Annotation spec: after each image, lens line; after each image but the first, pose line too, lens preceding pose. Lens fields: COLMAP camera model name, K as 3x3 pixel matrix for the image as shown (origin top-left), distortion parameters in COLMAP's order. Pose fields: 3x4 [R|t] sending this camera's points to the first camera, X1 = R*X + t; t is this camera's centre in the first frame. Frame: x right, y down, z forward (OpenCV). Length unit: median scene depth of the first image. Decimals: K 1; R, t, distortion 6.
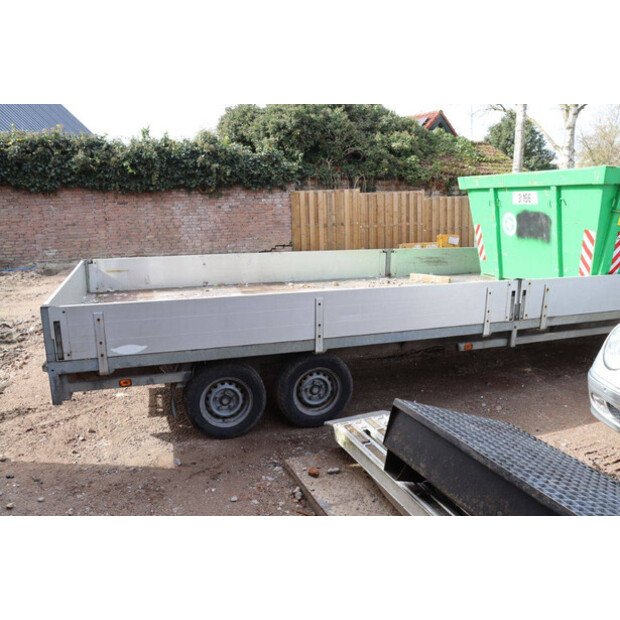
lens RADIAL K [[489.6, 0, 310.0], [0, 489.6, 310.0], [0, 0, 1]] dist [-0.072091, 0.004616]
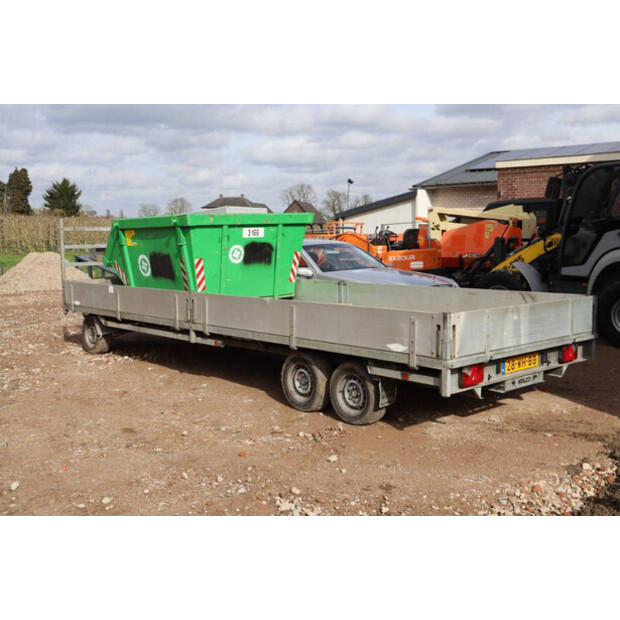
lens RADIAL K [[726.8, 0, 310.0], [0, 726.8, 310.0], [0, 0, 1]] dist [-0.017427, 0.009544]
pose [[-0.411326, -0.075505, 0.908356, -1.320445], [0.225458, 0.957168, 0.181655, -0.329569], [-0.883165, 0.279515, -0.376684, 1.543885]]
